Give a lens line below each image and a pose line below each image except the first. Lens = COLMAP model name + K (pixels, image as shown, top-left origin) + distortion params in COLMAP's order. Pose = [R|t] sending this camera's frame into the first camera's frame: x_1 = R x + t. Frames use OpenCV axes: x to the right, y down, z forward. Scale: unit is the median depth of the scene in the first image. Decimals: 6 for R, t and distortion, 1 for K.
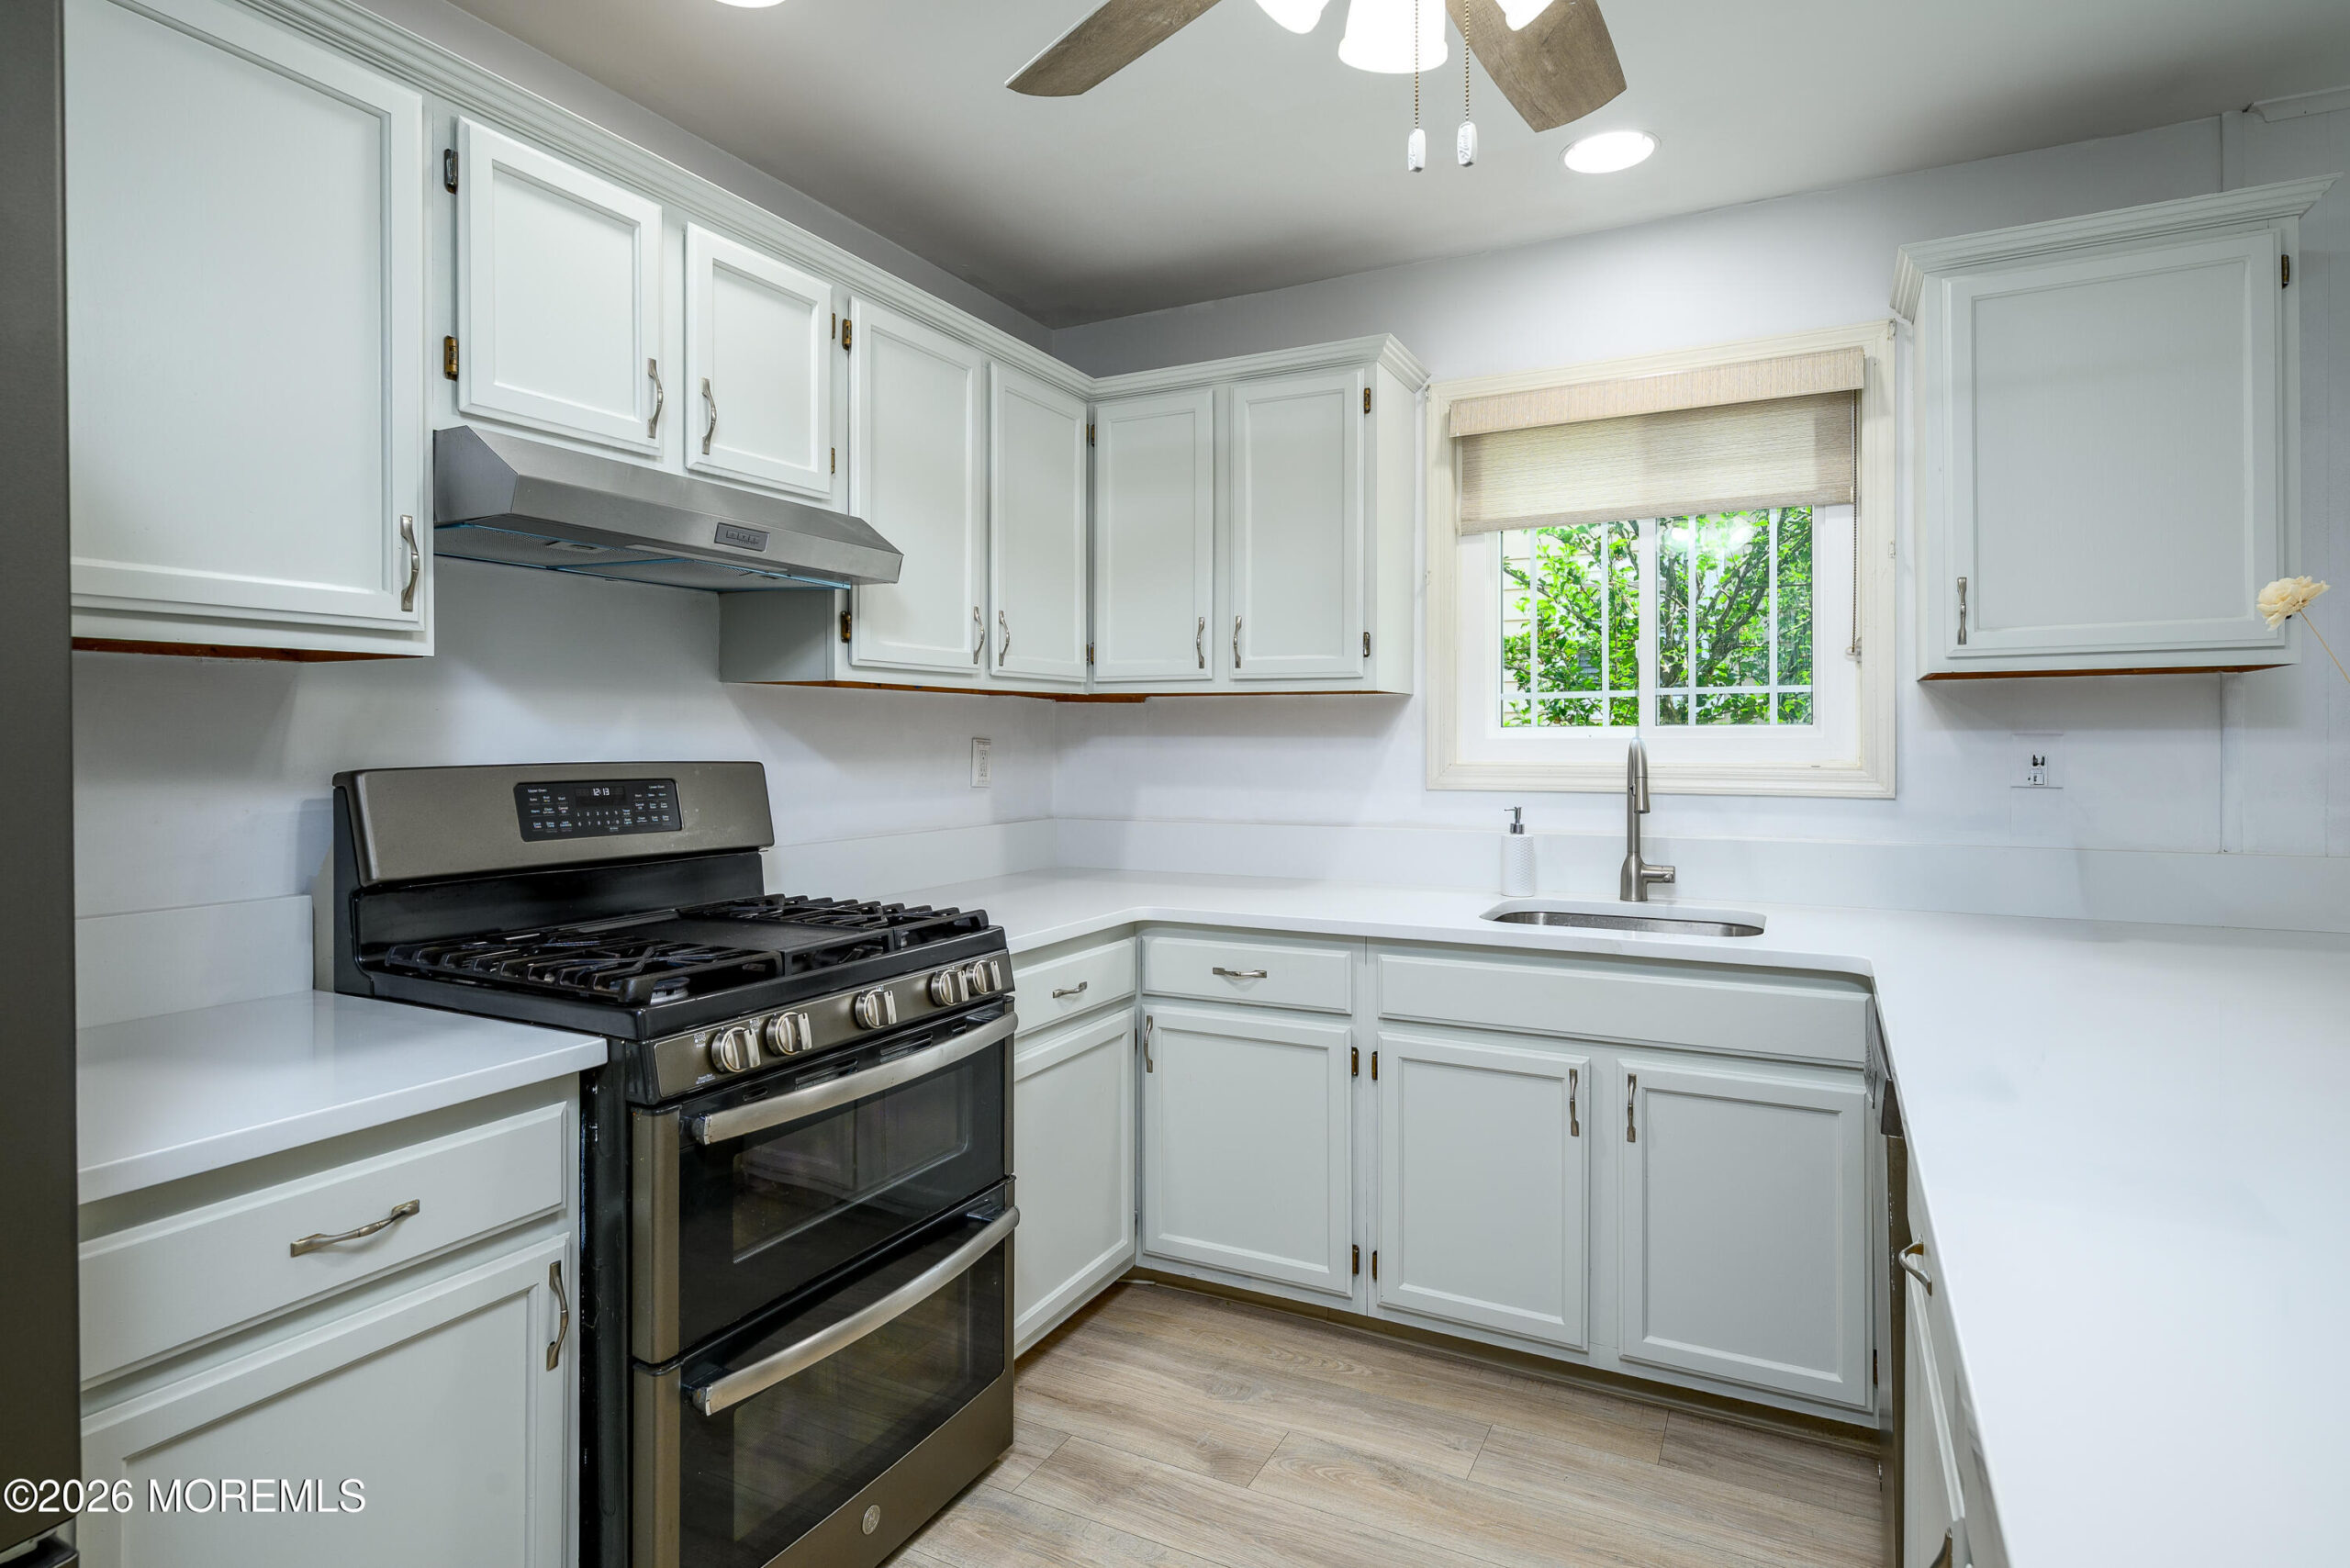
lens RADIAL K [[1226.3, 0, 1168.8], [0, 1226.3, 741.6], [0, 0, 1]] dist [-0.002459, 0.001391]
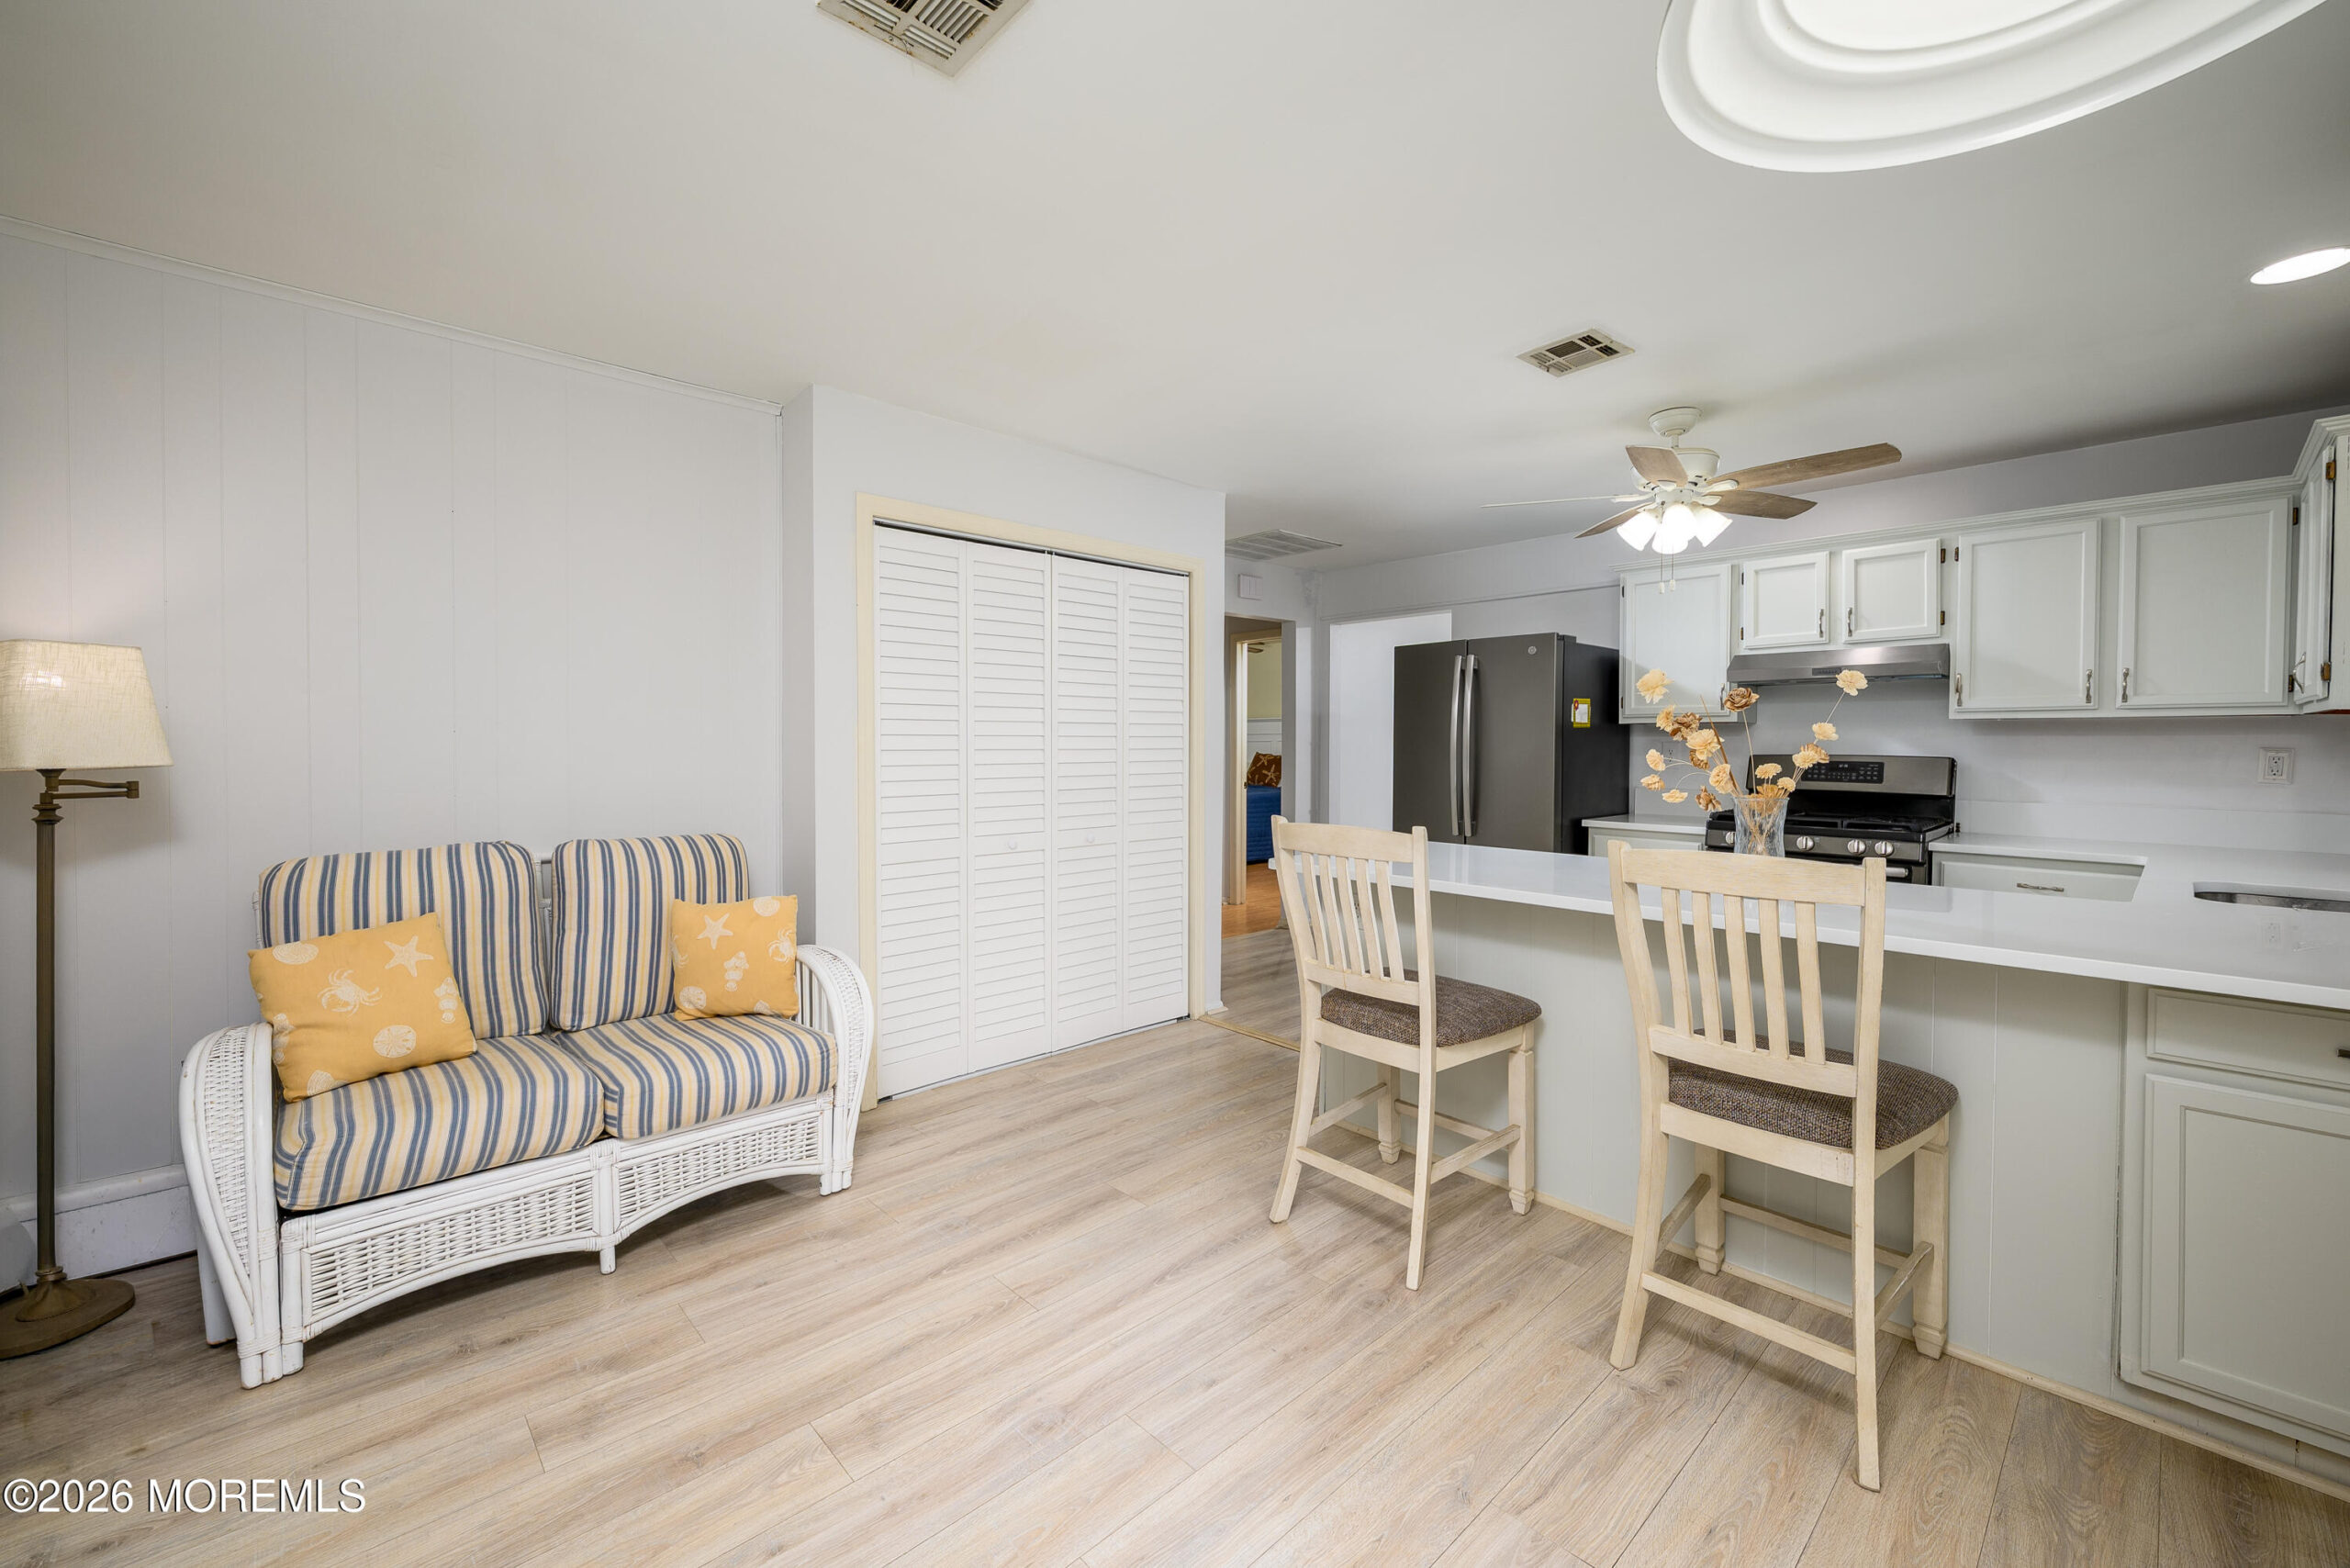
lens RADIAL K [[958.6, 0, 1182.8], [0, 958.6, 762.1], [0, 0, 1]] dist [-0.000162, 0.000713]
pose [[-0.323606, 0.019588, -0.945989, 1.600895], [-0.005872, 0.999725, 0.022709, -0.005163], [0.946174, 0.012904, -0.323402, 0.261048]]
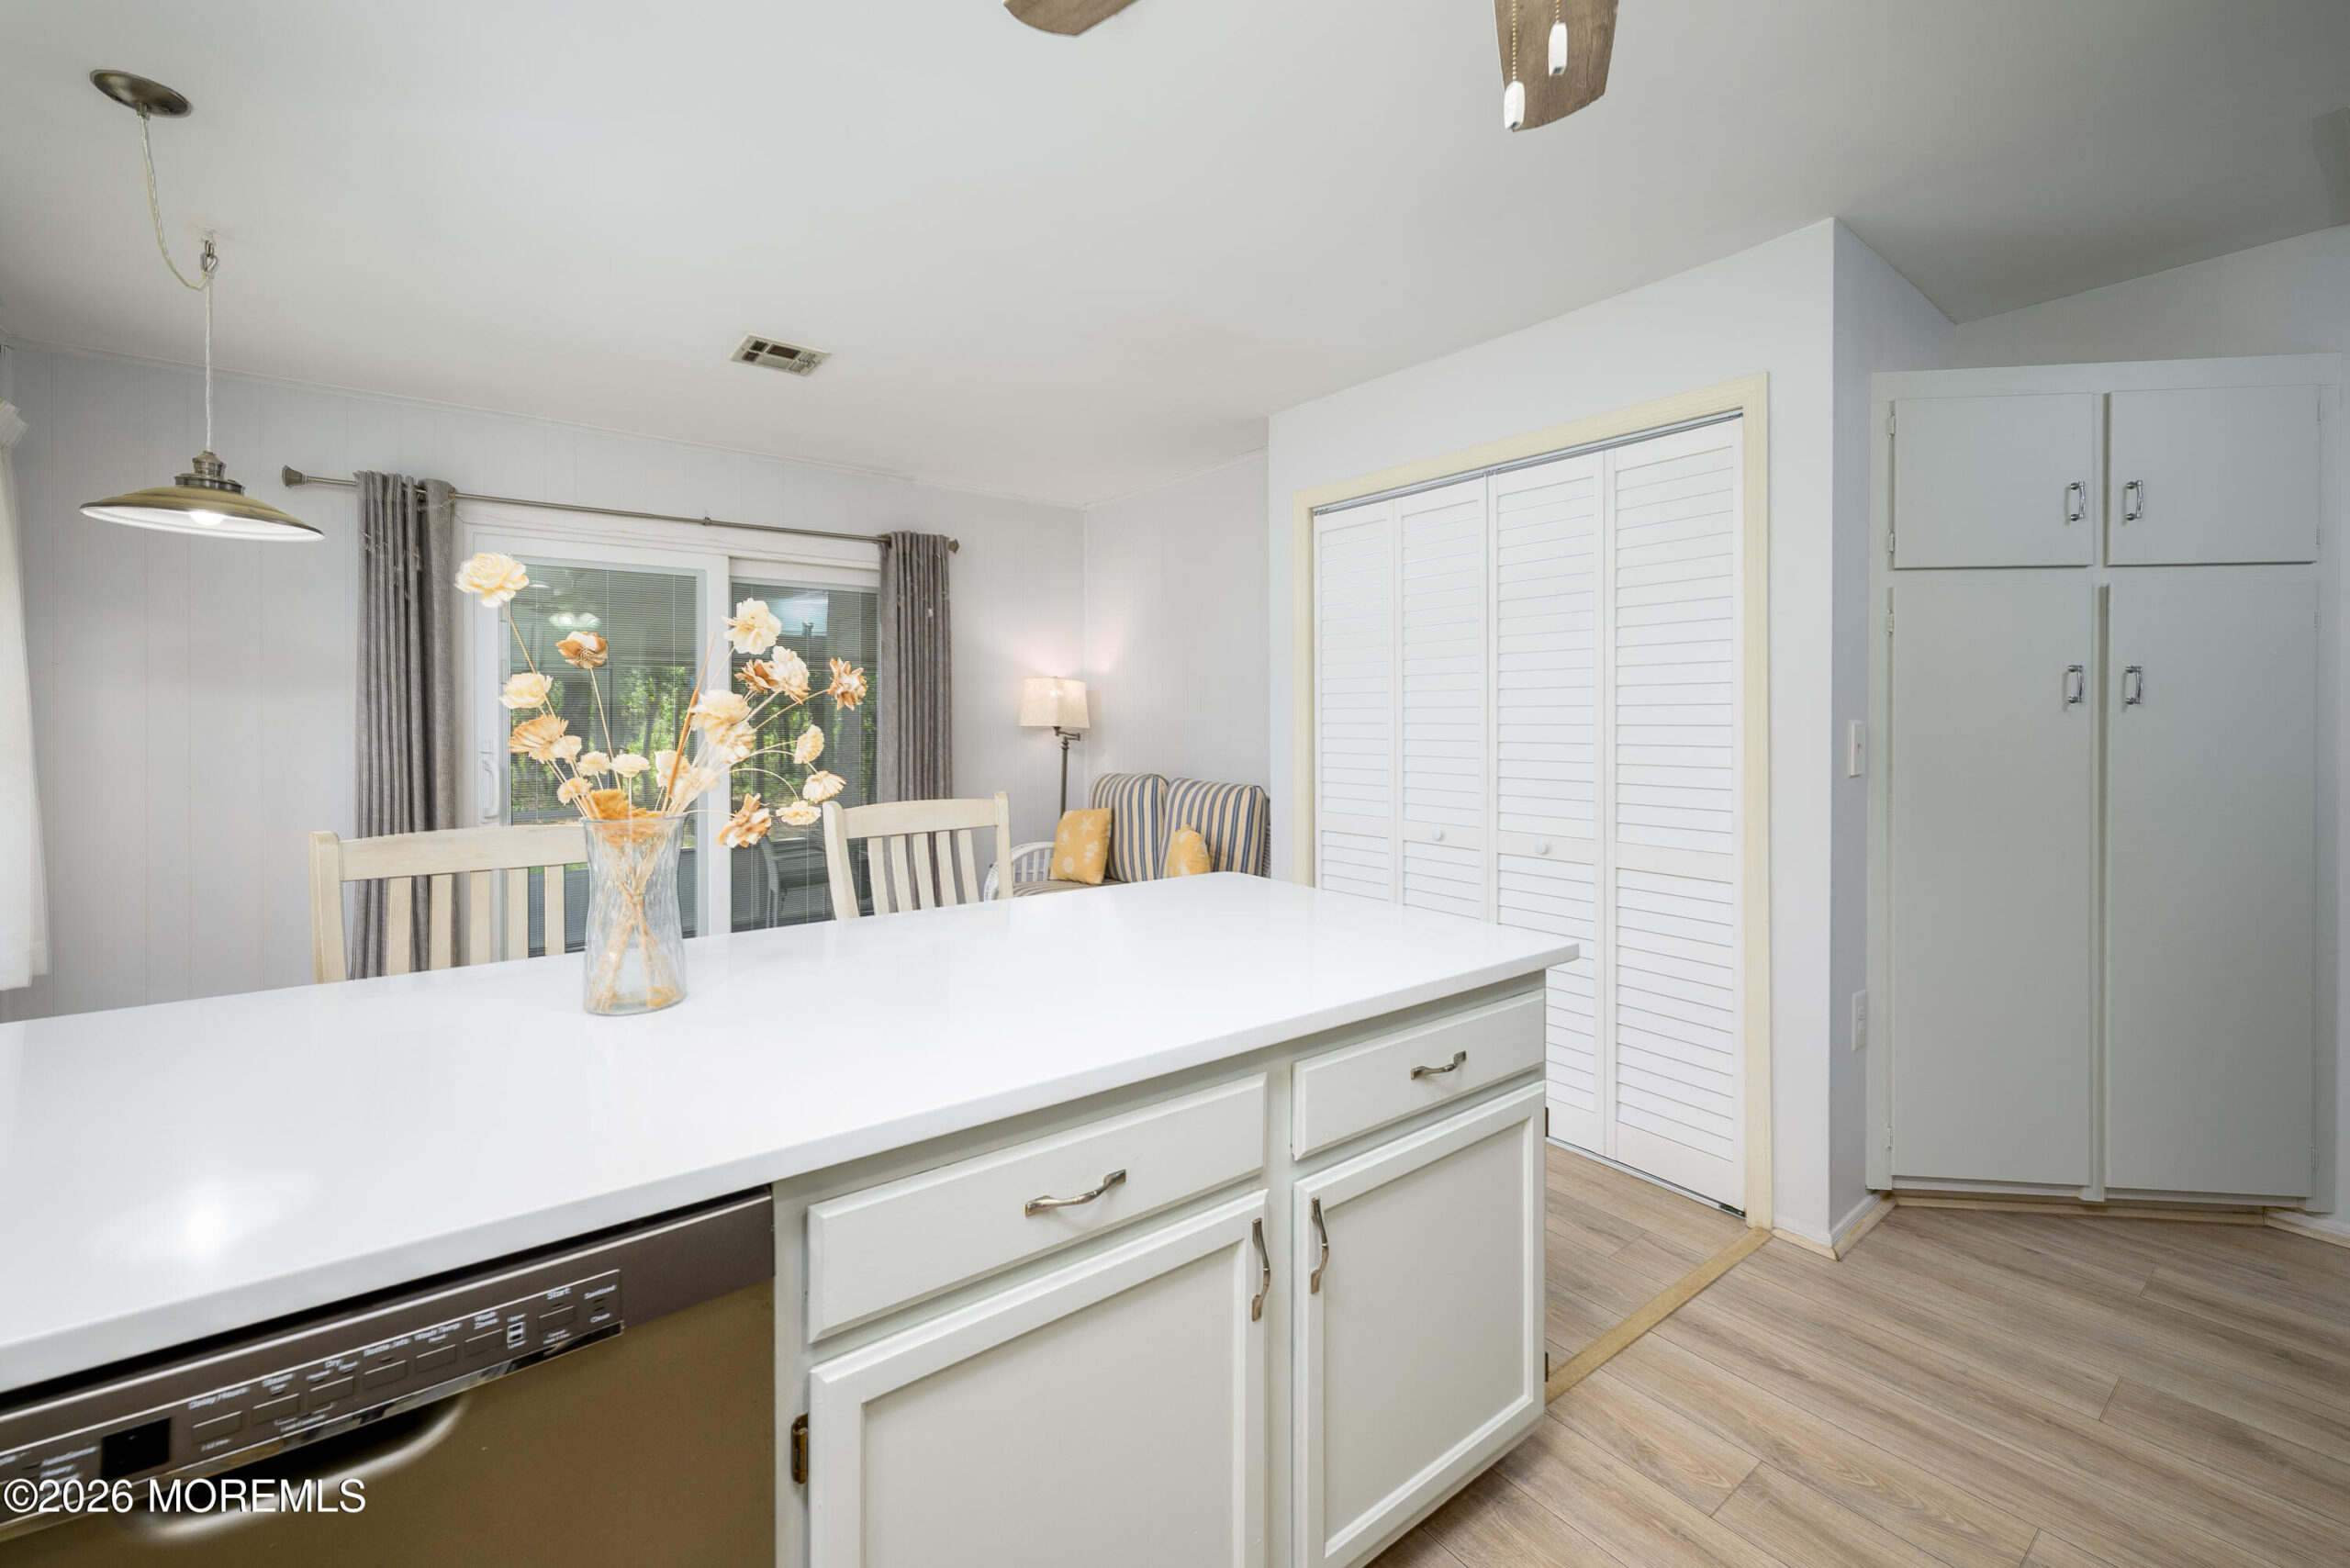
lens RADIAL K [[958.6, 0, 1180.7], [0, 958.6, 725.9], [0, 0, 1]] dist [-0.000162, 0.000713]
pose [[-0.902289, -0.003575, 0.431118, 0.055823], [0.001872, 0.999924, 0.012210, -0.003853], [-0.431128, 0.011824, -0.902213, 0.804443]]
